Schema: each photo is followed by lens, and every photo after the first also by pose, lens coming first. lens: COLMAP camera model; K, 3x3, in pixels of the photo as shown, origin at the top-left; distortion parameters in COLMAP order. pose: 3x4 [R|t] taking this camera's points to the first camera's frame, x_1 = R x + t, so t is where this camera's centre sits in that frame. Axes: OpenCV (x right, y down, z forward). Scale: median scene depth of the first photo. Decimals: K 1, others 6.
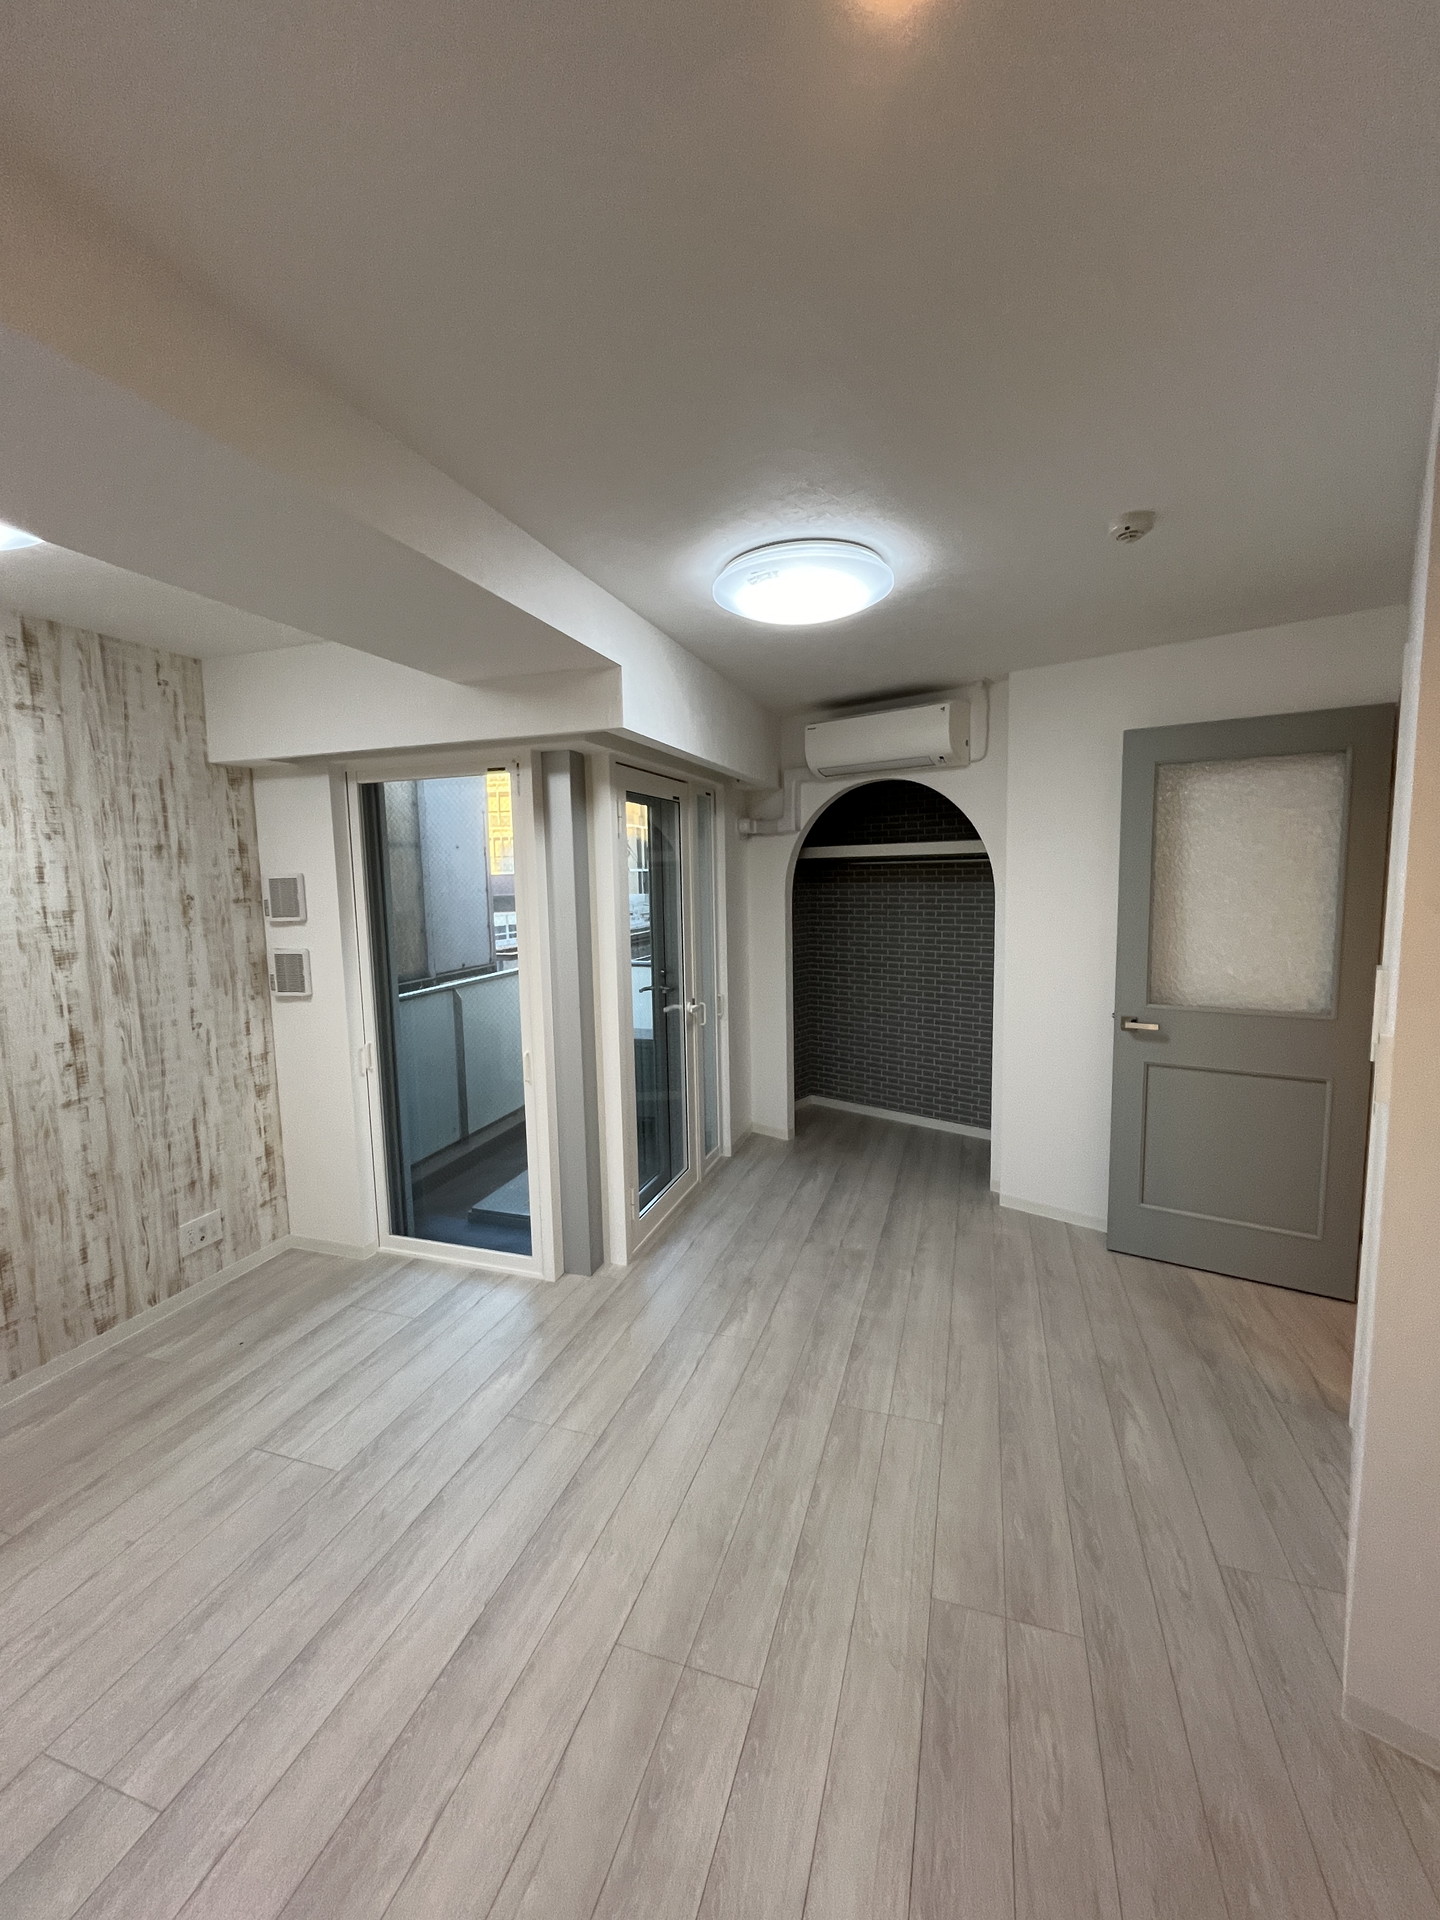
lens RADIAL K [[783.7, 0, 718.5], [0, 783.7, 955.6], [0, 0, 1]] dist [-0.002273, 0.000669]
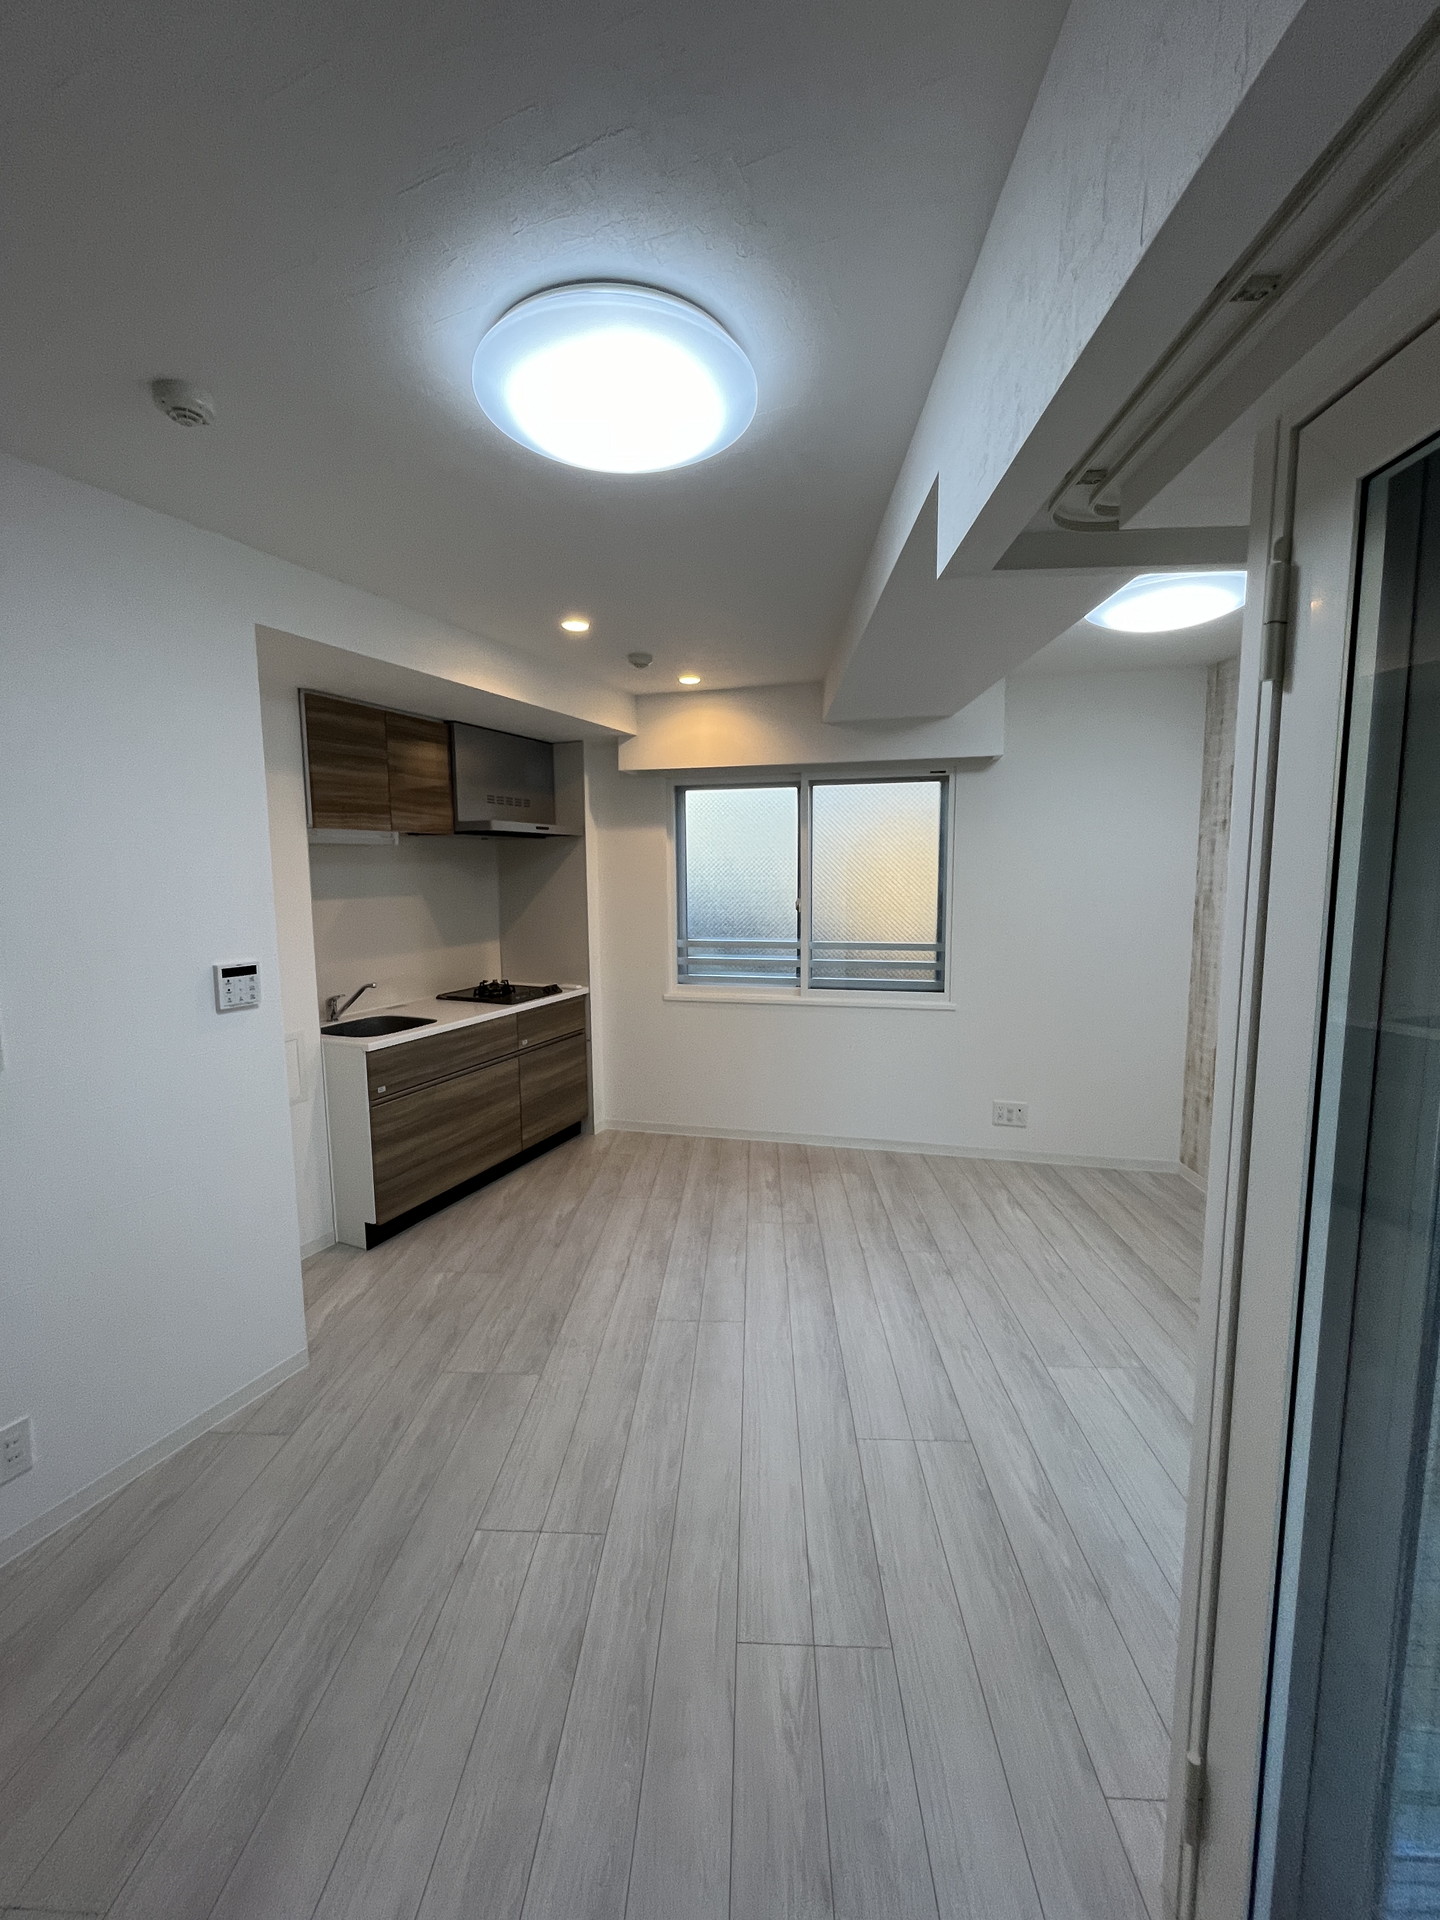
lens RADIAL K [[783.7, 0, 718.5], [0, 783.7, 955.6], [0, 0, 1]] dist [-0.002273, 0.000669]
pose [[-0.961903, 0.059862, -0.266756, 0.190535], [-0.000436, 0.975396, 0.220459, -0.137525], [0.273389, 0.212177, -0.938211, 1.442906]]
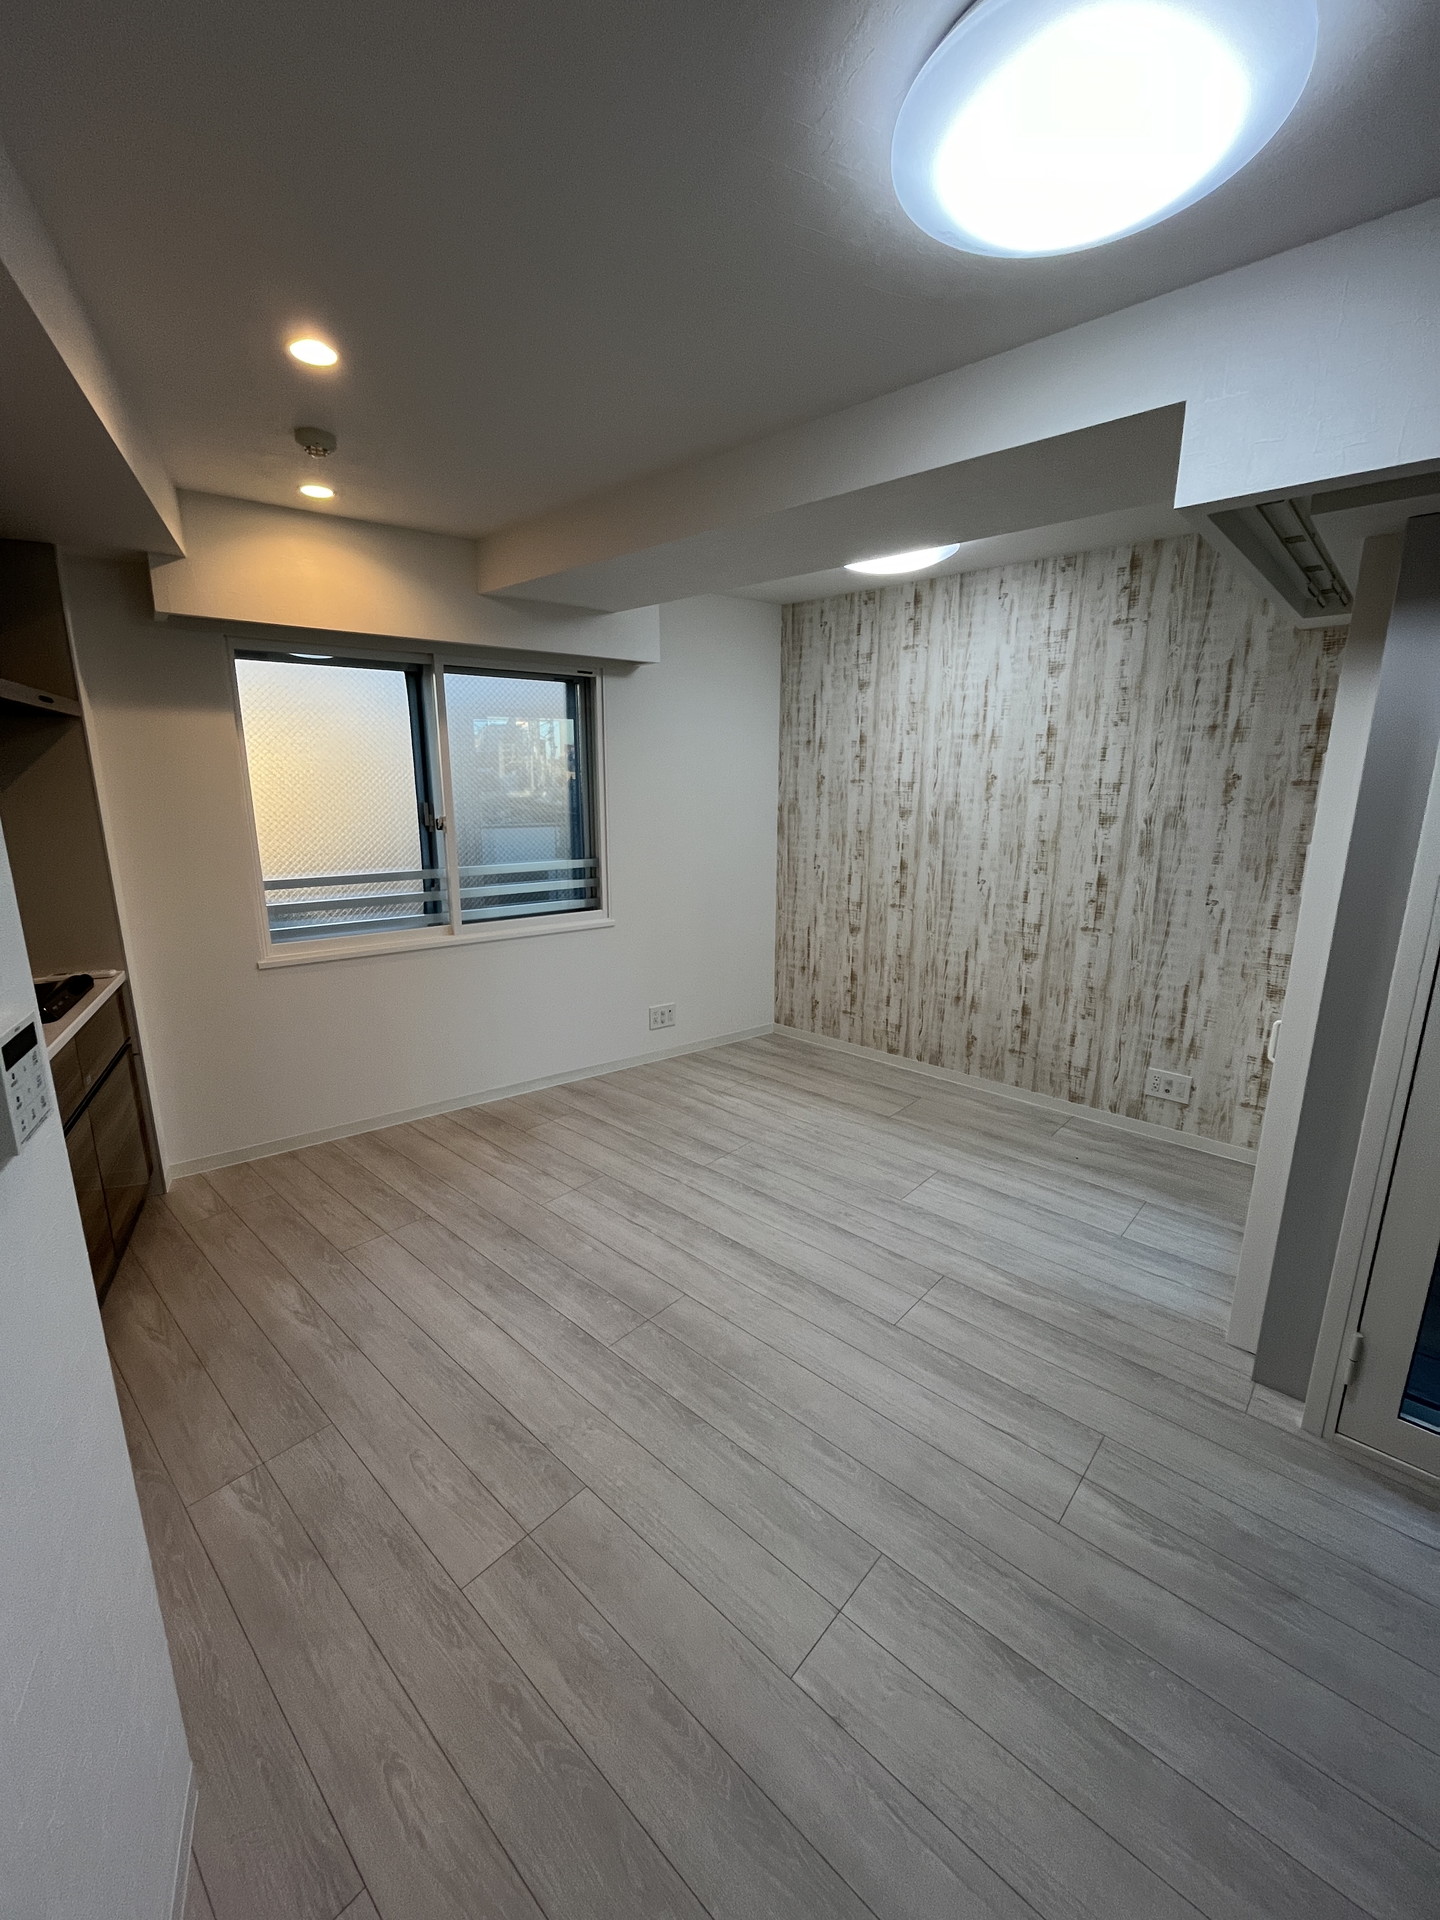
lens RADIAL K [[783.7, 0, 718.5], [0, 783.7, 955.6], [0, 0, 1]] dist [-0.002273, 0.000669]
pose [[-0.402740, 0.225053, -0.887216, 0.611100], [-0.093264, 0.954167, 0.284372, -0.088050], [0.910551, 0.197273, -0.363292, 0.895342]]
